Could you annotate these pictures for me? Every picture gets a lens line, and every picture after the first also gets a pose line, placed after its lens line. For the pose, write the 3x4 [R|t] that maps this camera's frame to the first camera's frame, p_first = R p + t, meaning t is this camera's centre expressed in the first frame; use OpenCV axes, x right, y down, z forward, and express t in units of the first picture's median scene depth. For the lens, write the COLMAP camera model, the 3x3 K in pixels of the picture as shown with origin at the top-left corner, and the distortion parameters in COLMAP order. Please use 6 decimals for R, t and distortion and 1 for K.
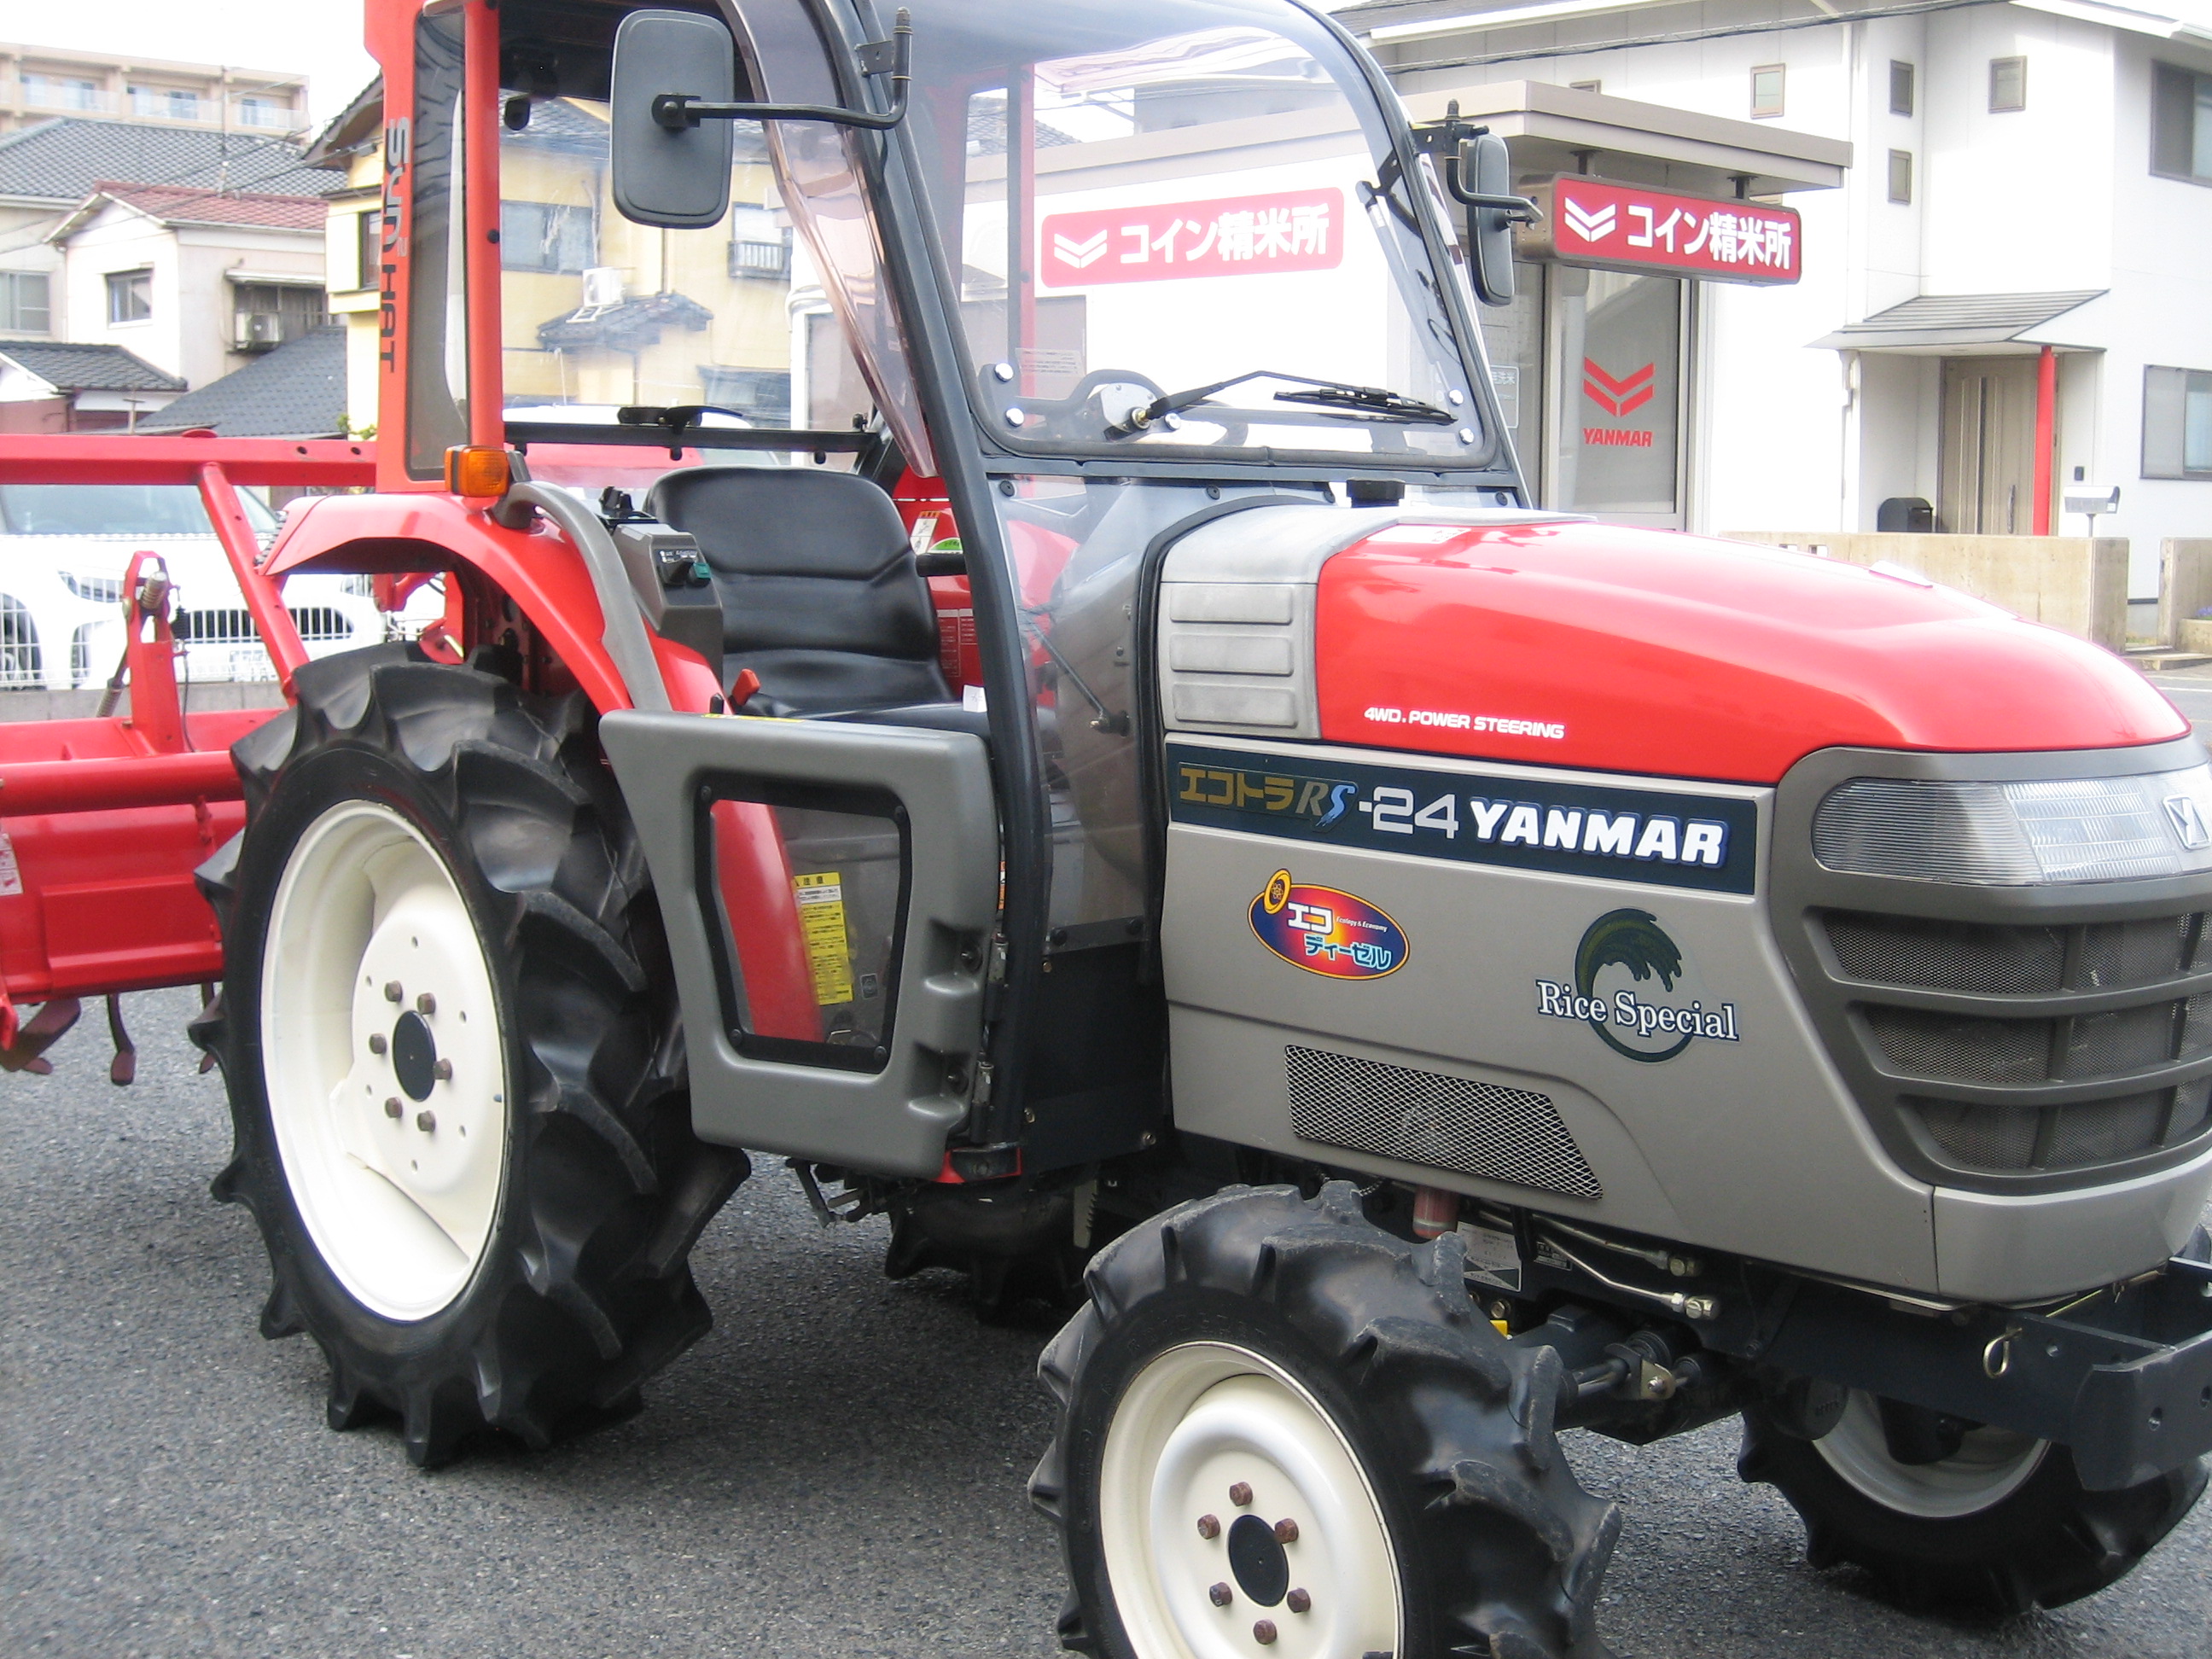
lens RADIAL K [[2833.2, 0, 1162.7], [0, 2833.2, 792.8], [0, 0, 1]] dist [-0.131690, 0.094316]
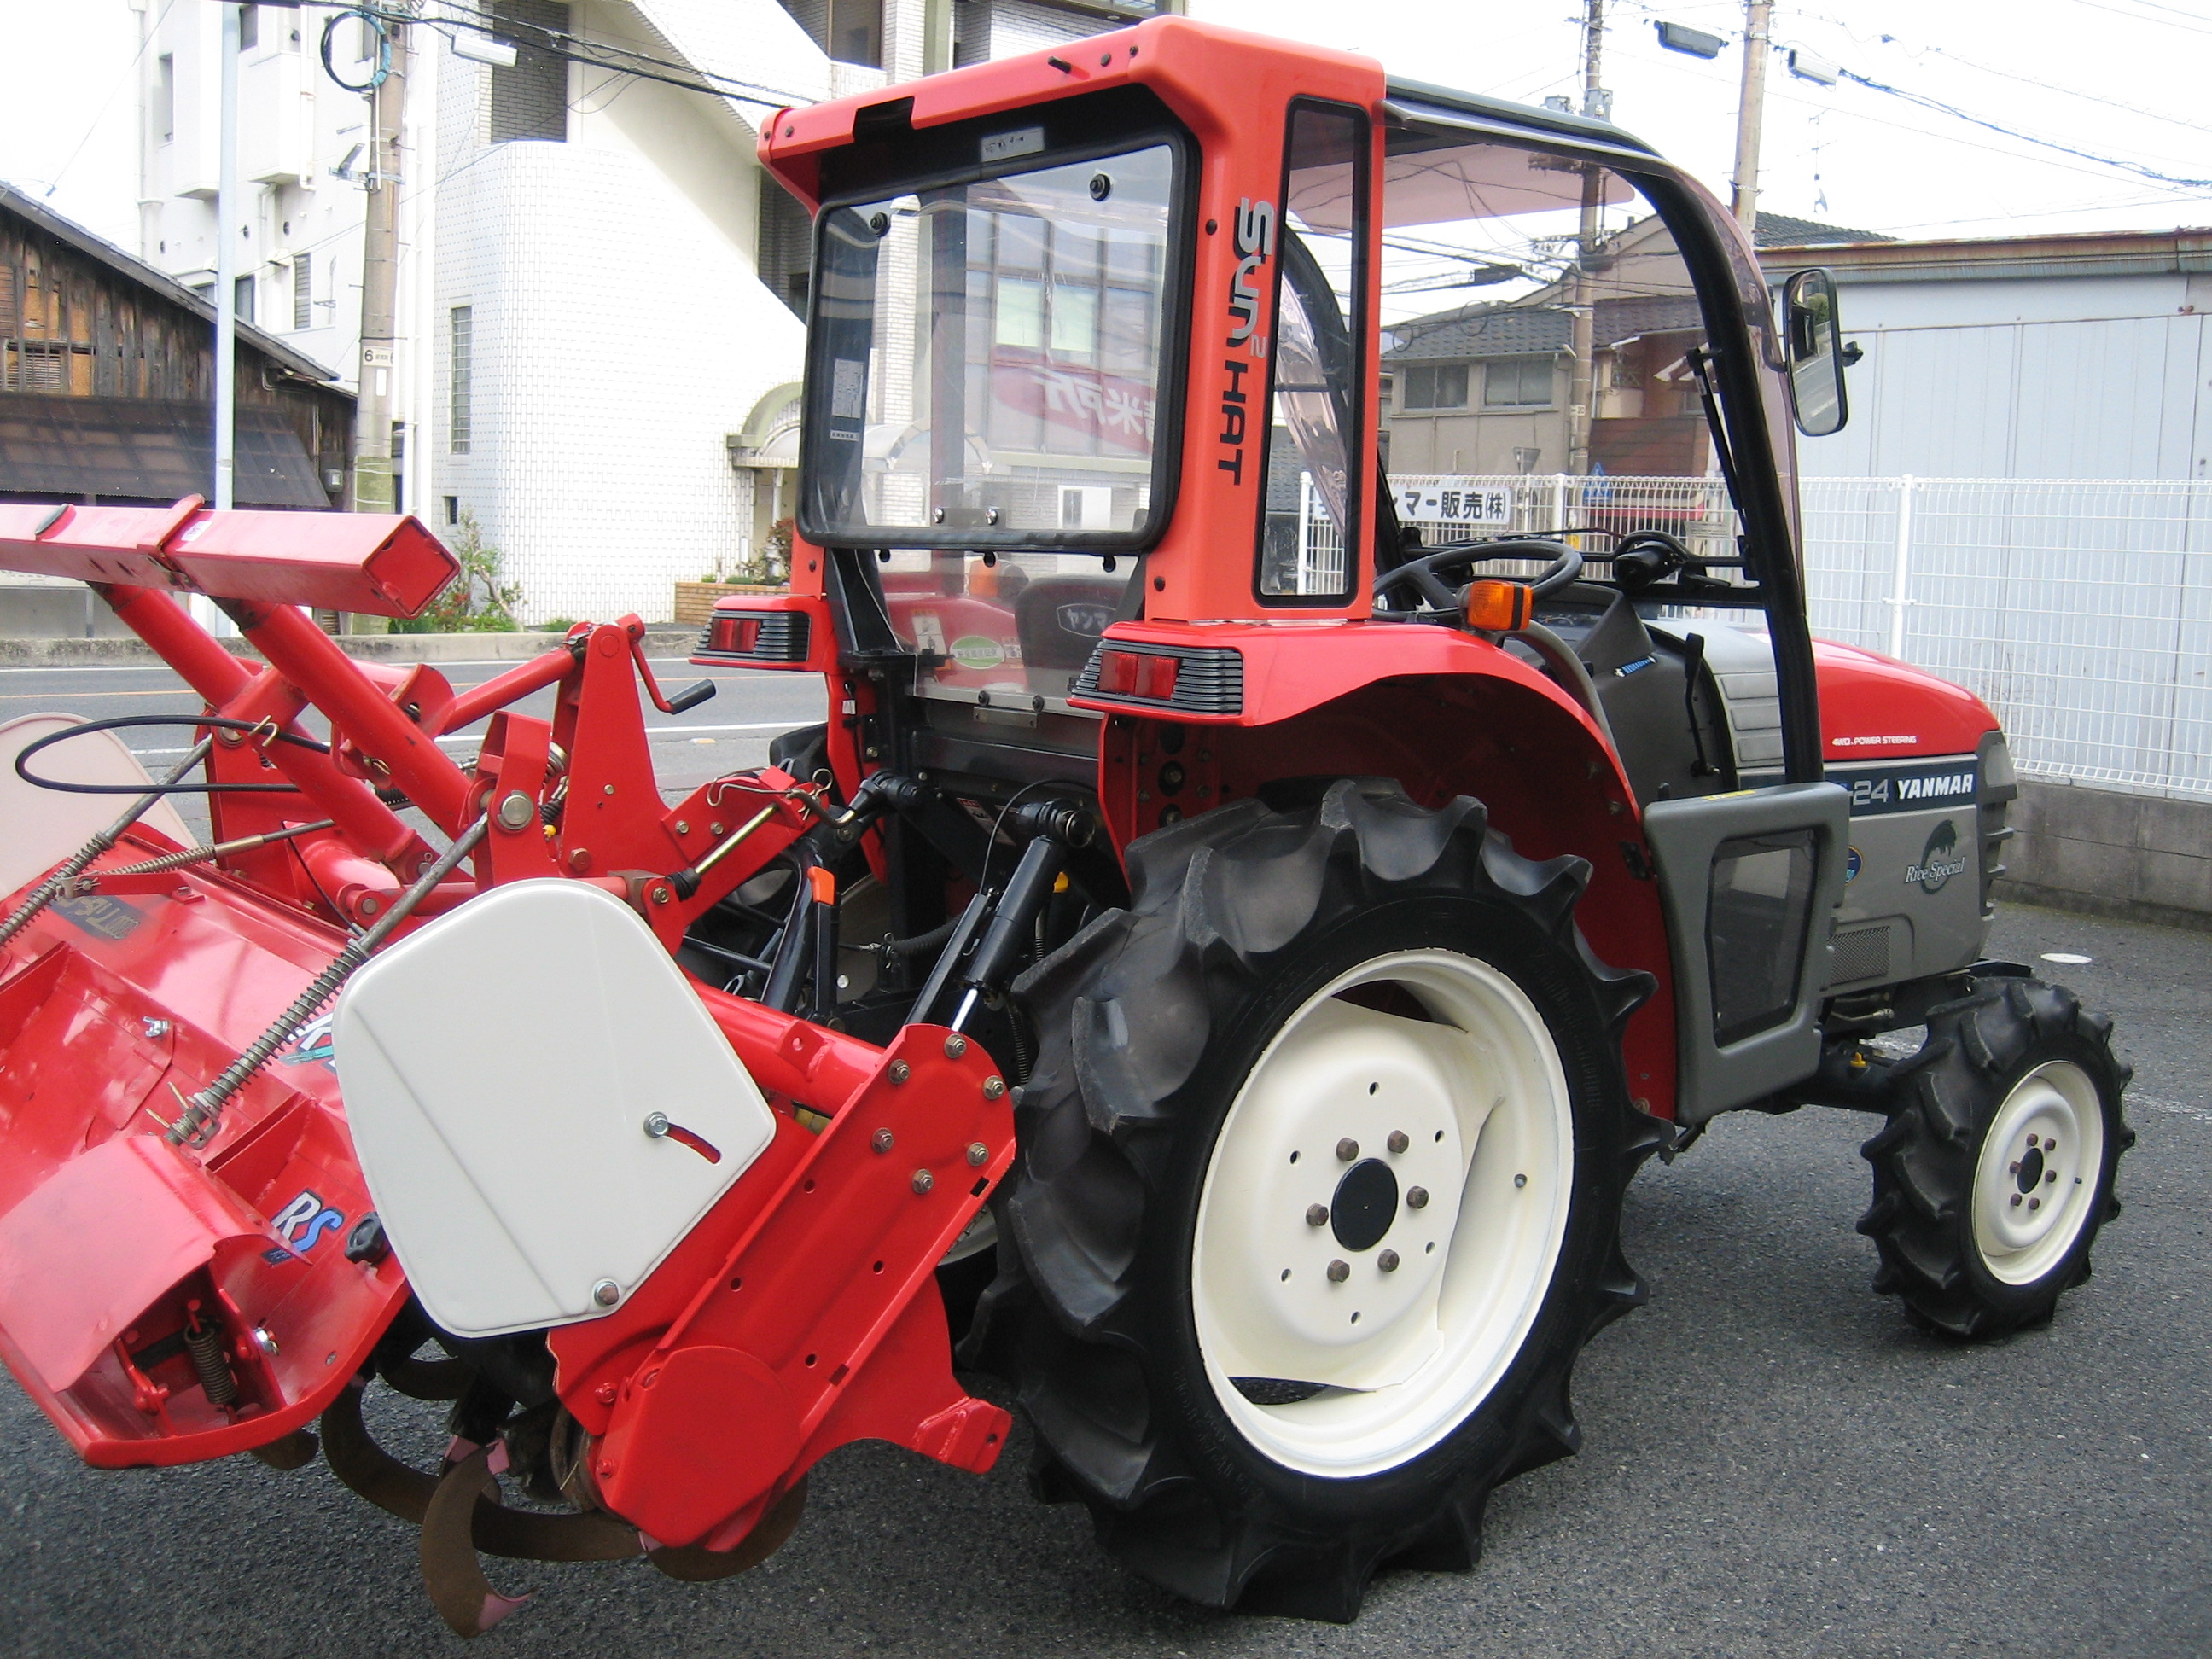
lens RADIAL K [[2300.9, 0, 1143.0], [0, 2300.9, 809.6], [0, 0, 1]] dist [-0.148705, 0.174880]
pose [[0.053464, -0.125170, 0.990694, -1.356473], [0.066410, 0.990362, 0.121544, -0.186610], [-0.996359, 0.059294, 0.061261, 1.334567]]
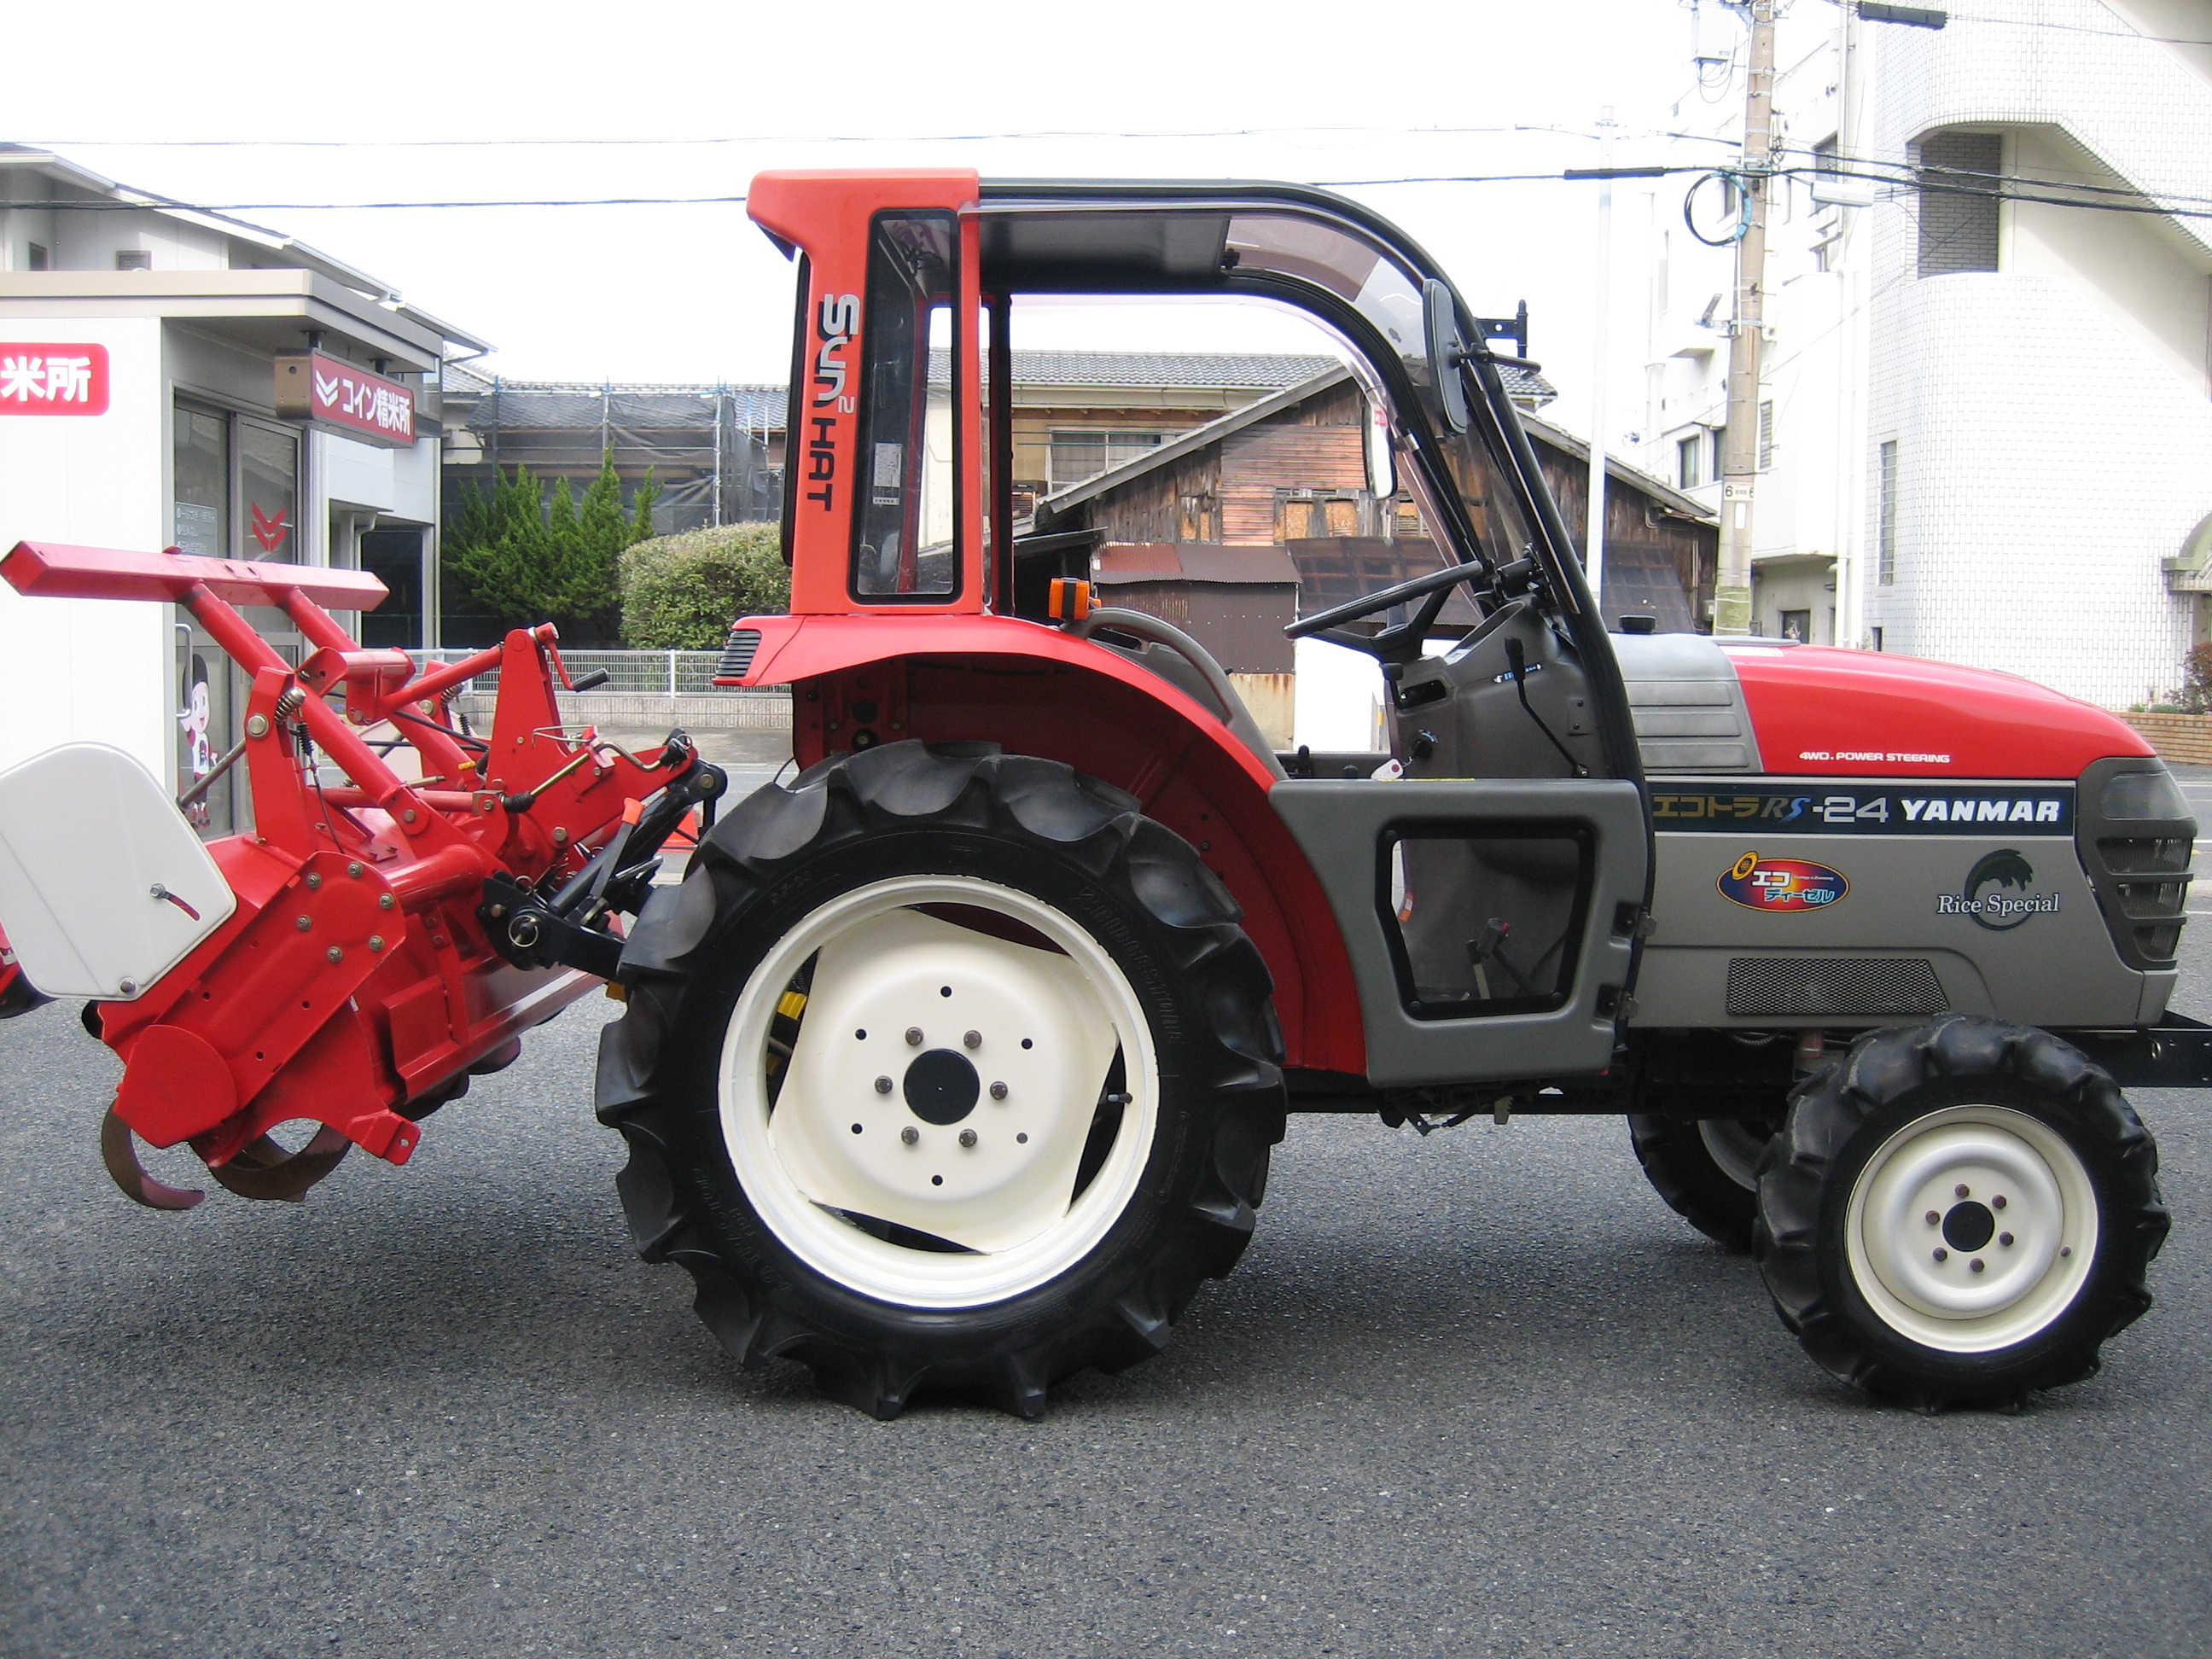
lens RADIAL K [[2300.9, 0, 1143.0], [0, 2300.9, 809.6], [0, 0, 1]] dist [-0.148705, 0.174880]
pose [[0.676281, -0.053686, 0.734685, -1.201344], [0.068359, 0.997611, 0.009974, -0.036147], [-0.733465, 0.043477, 0.678335, 0.355499]]
